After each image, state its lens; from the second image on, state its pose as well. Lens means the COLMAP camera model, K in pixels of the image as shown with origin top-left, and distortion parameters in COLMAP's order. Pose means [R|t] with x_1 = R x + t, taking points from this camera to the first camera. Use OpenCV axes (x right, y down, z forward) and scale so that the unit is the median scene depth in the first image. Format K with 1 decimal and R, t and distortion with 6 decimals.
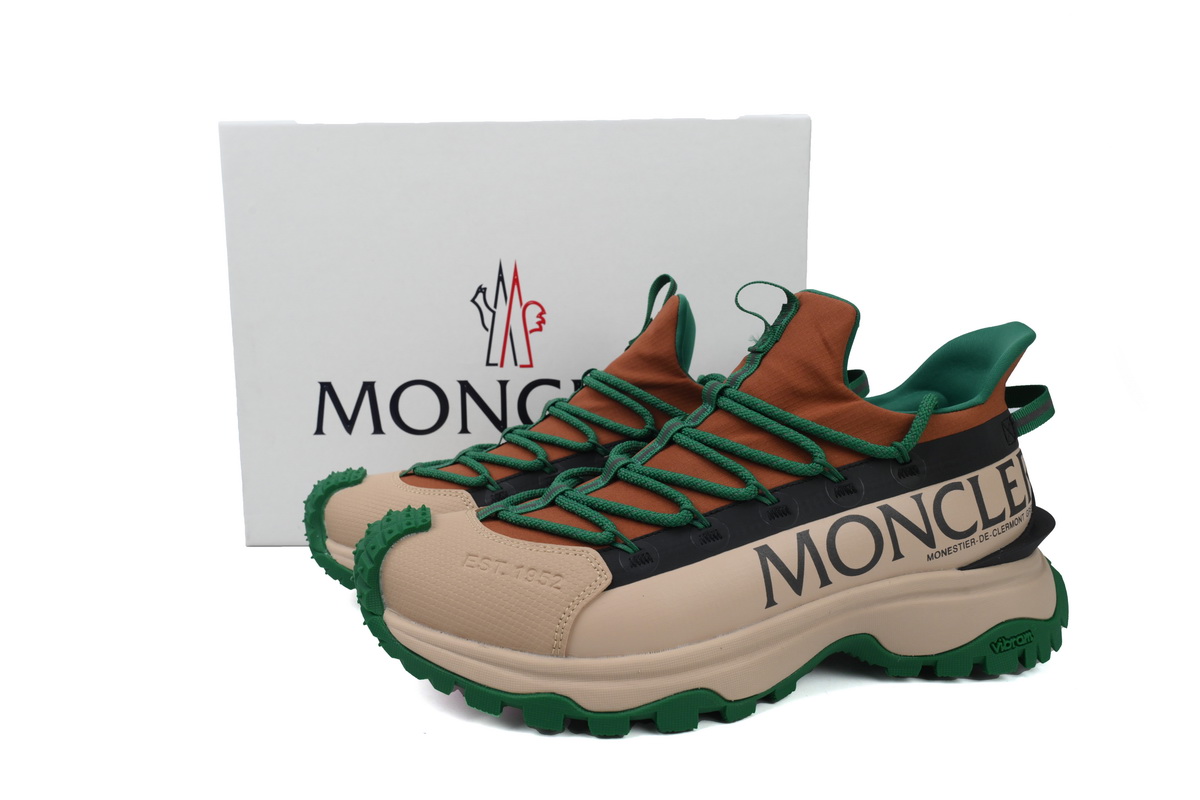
lens RADIAL K [[799.0, 0, 604.8], [0, 799.0, 393.0], [0, 0, 1]] dist [-0.029398, 0.002469]
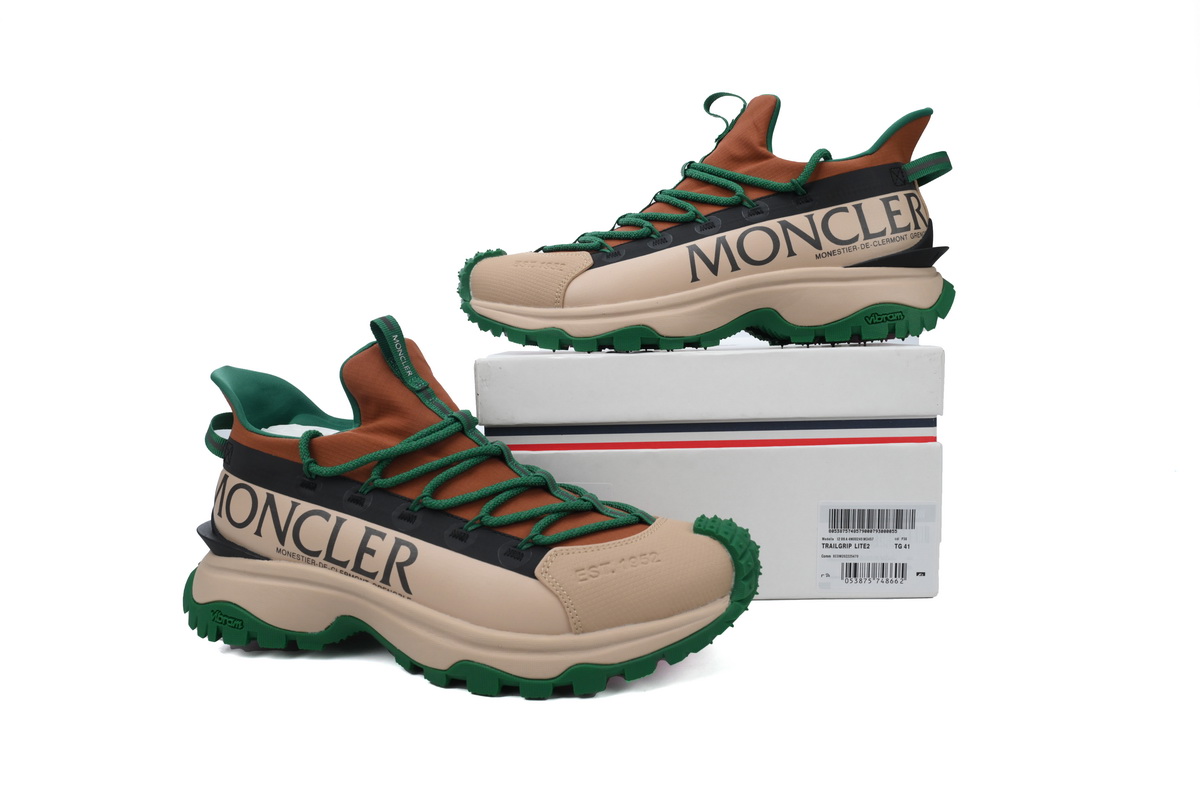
lens RADIAL K [[799.0, 0, 598.8], [0, 799.0, 405.7], [0, 0, 1]] dist [-0.029398, 0.002469]
pose [[0.950578, 0.001017, -0.310484, 0.482806], [-0.004511, 0.999934, -0.010535, 0.496347], [0.310452, 0.011415, 0.950520, -0.491474]]
